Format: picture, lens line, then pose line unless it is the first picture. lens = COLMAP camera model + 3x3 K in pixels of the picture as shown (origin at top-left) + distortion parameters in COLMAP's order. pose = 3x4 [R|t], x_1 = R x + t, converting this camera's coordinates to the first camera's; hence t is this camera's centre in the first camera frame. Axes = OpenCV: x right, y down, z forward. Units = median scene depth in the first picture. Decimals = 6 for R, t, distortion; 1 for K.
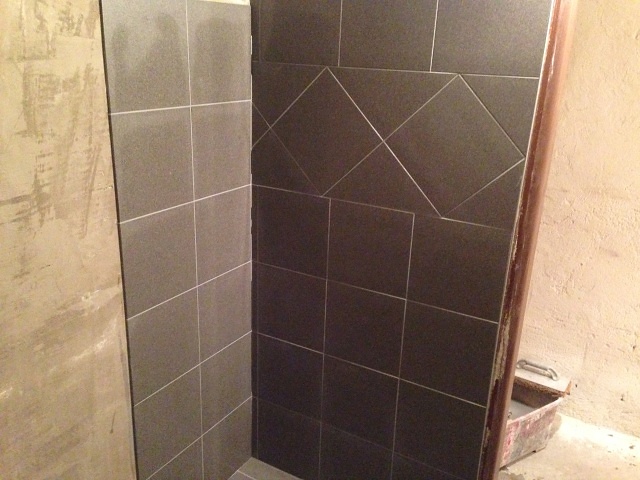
lens RADIAL K [[589.8, 0, 319.1], [0, 589.8, 243.3], [0, 0, 1]] dist [0.053202, 0.000000]
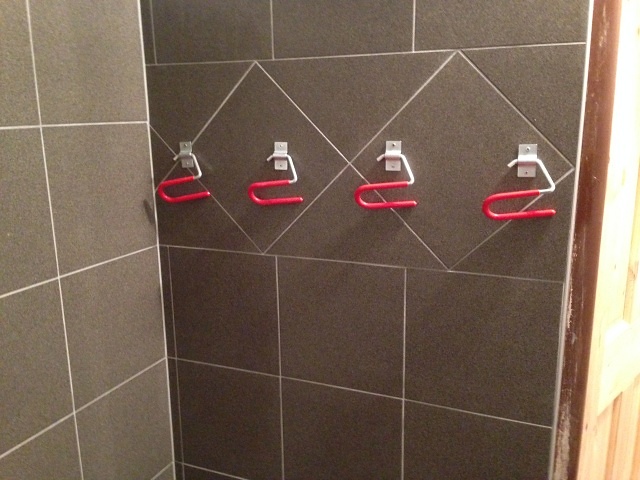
lens RADIAL K [[589.8, 0, 317.3], [0, 589.8, 234.1], [0, 0, 1]] dist [0.053202, 0.000000]
pose [[0.992670, -0.076169, 0.093832, 0.004631], [0.086842, 0.989506, -0.115481, -0.020000], [-0.084051, 0.122783, 0.988868, 0.352782]]
